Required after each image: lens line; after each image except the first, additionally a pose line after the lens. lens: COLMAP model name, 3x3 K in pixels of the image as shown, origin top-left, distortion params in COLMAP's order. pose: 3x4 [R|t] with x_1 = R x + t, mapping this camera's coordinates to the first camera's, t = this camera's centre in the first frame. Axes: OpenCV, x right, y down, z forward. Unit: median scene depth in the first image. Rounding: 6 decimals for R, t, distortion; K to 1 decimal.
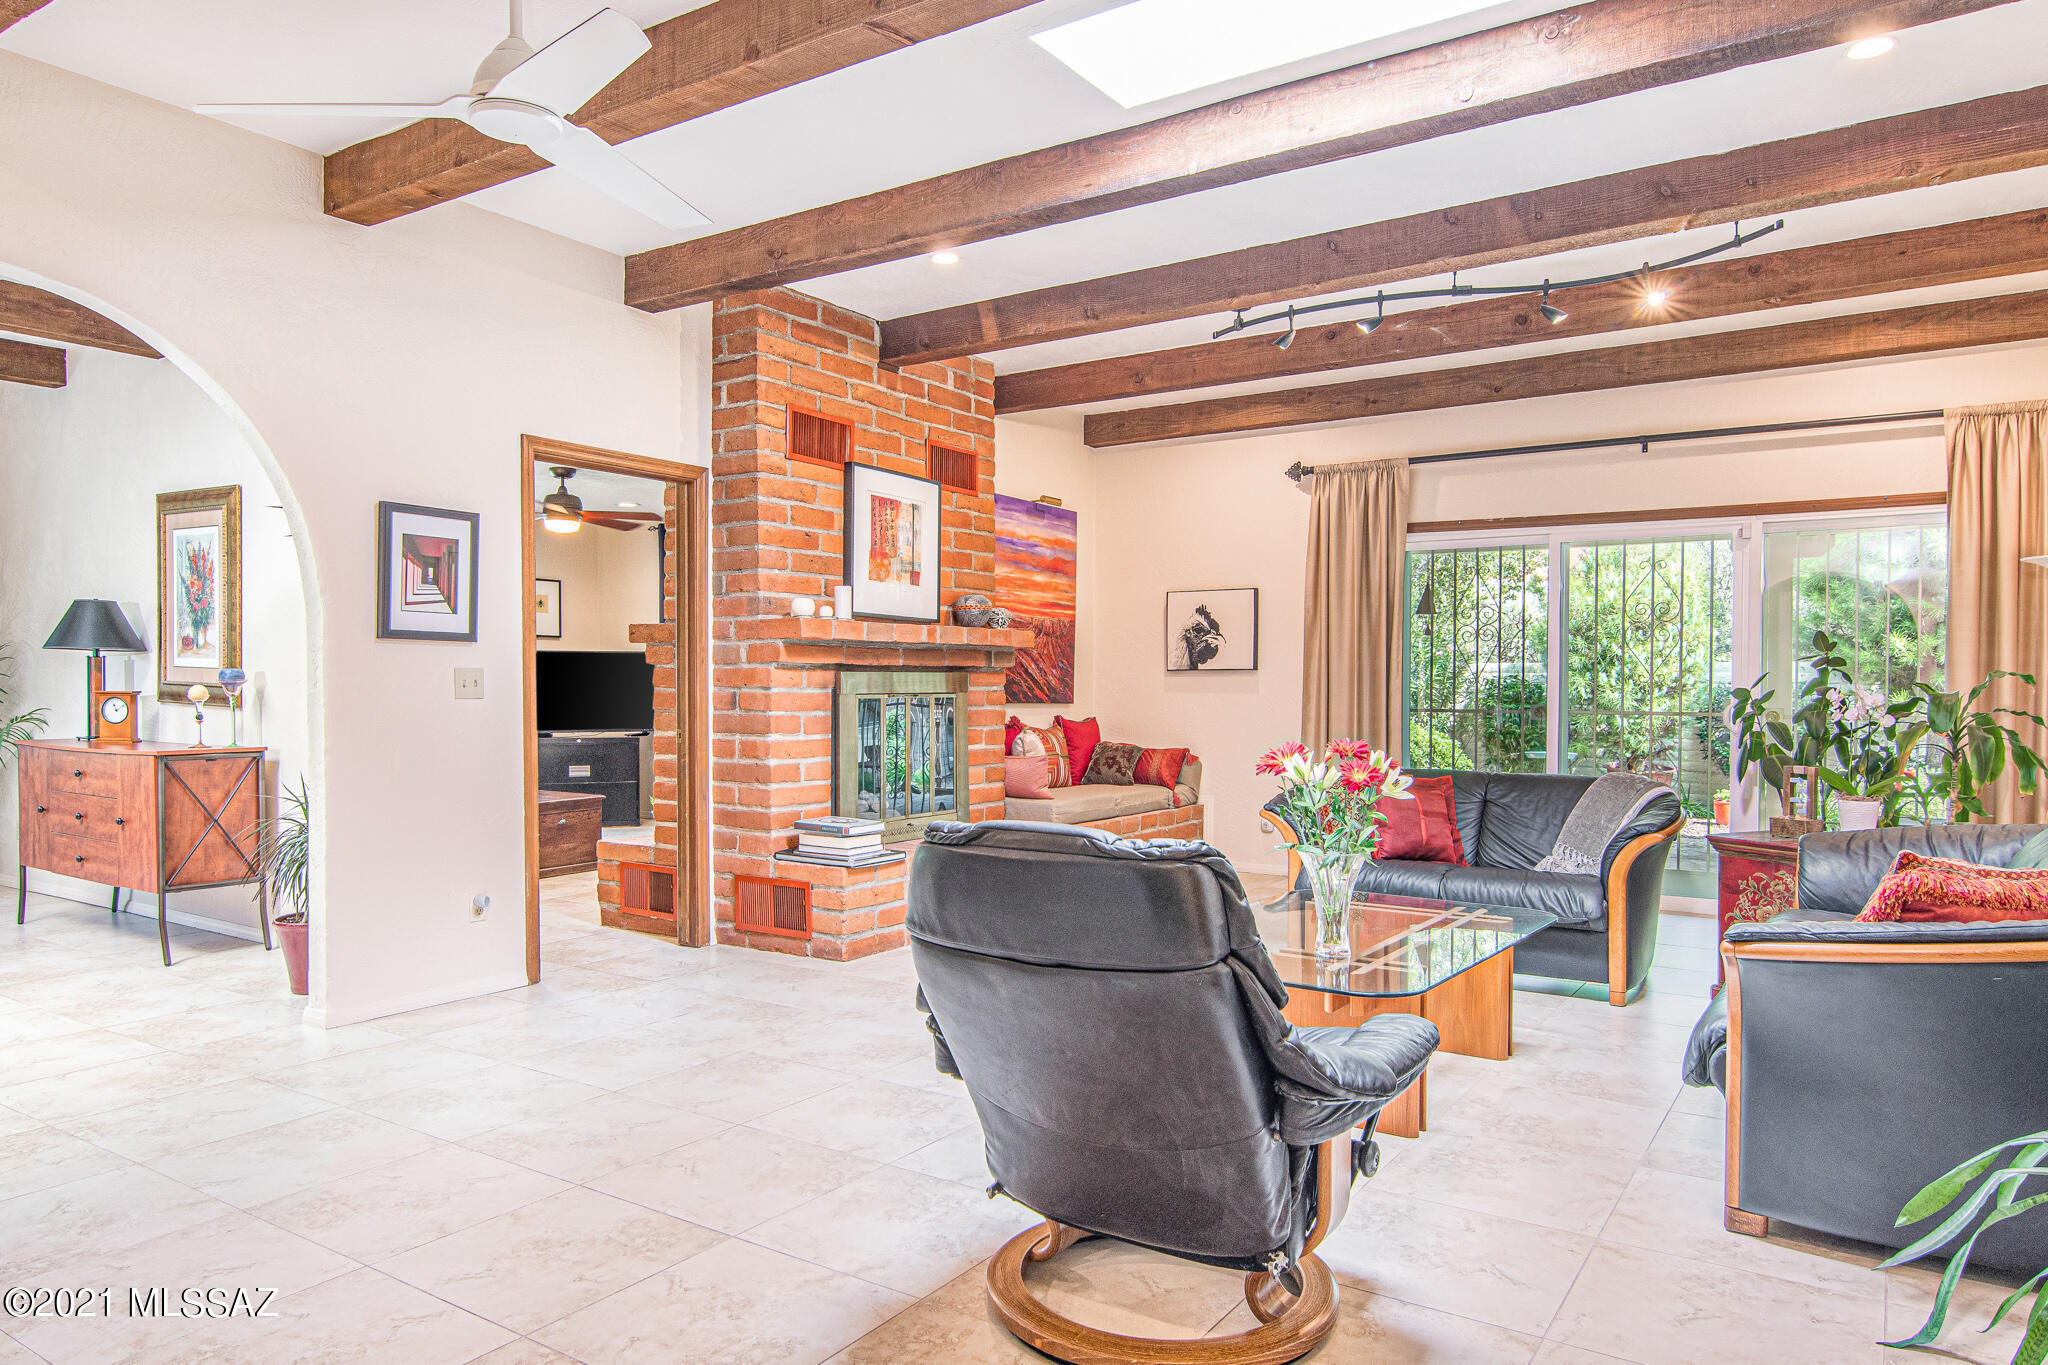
lens RADIAL K [[1304.8, 0, 1033.5], [0, 1304.8, 691.3], [0, 0, 1]] dist [-0.002111, 0.005314]
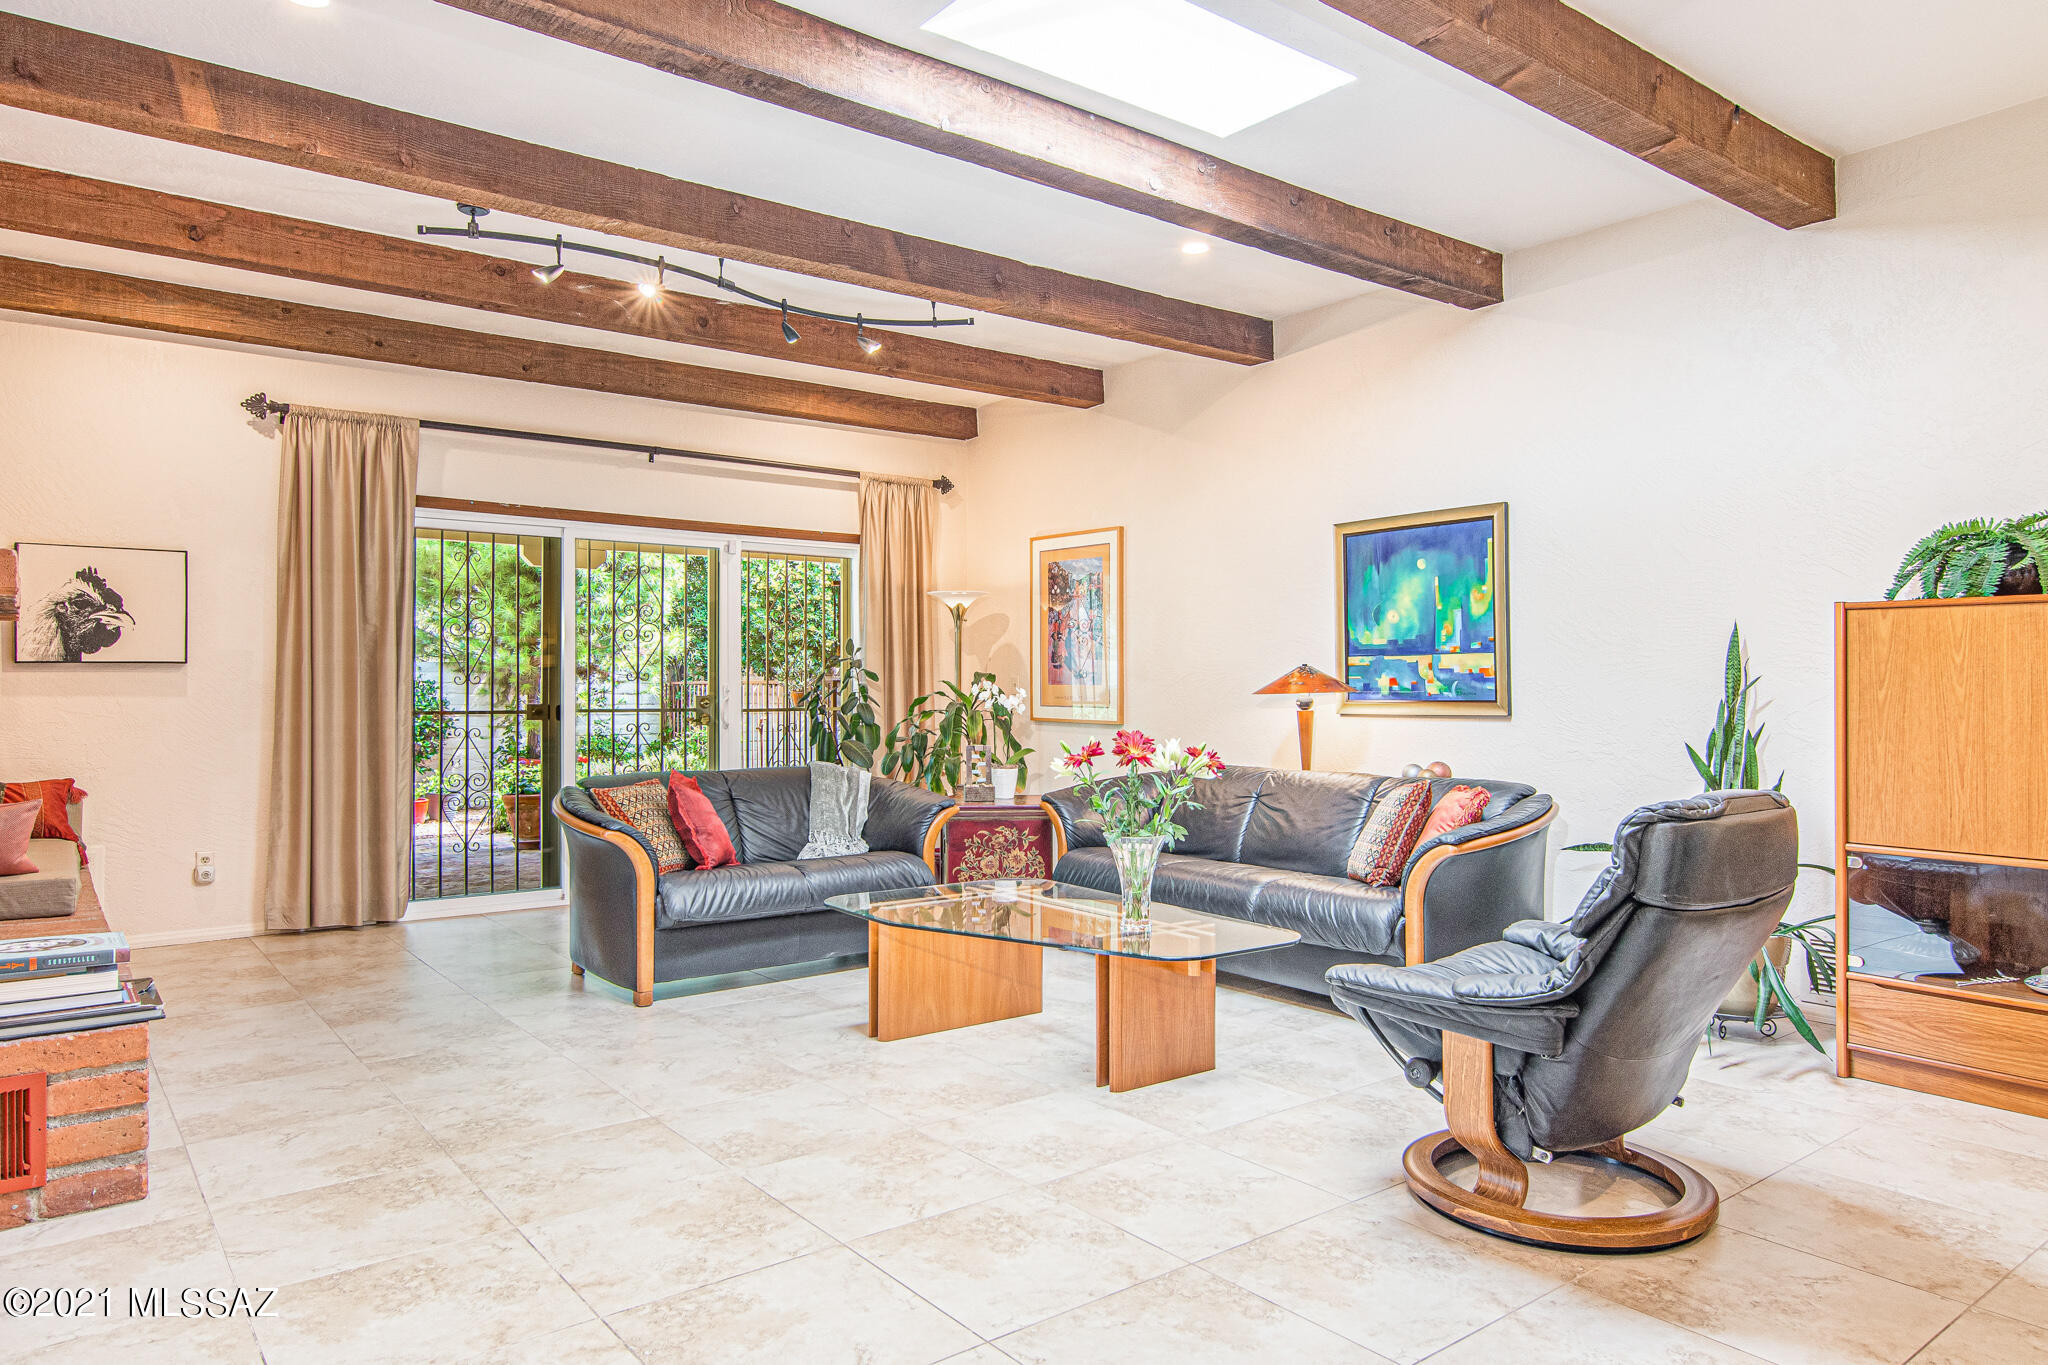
lens RADIAL K [[1304.8, 0, 987.8], [0, 1304.8, 686.2], [0, 0, 1]] dist [-0.002111, 0.005314]
pose [[0.328871, -0.005623, 0.944358, -0.494430], [0.006401, 0.999973, 0.003725, -0.004671], [-0.944353, 0.004820, 0.328898, 0.447560]]
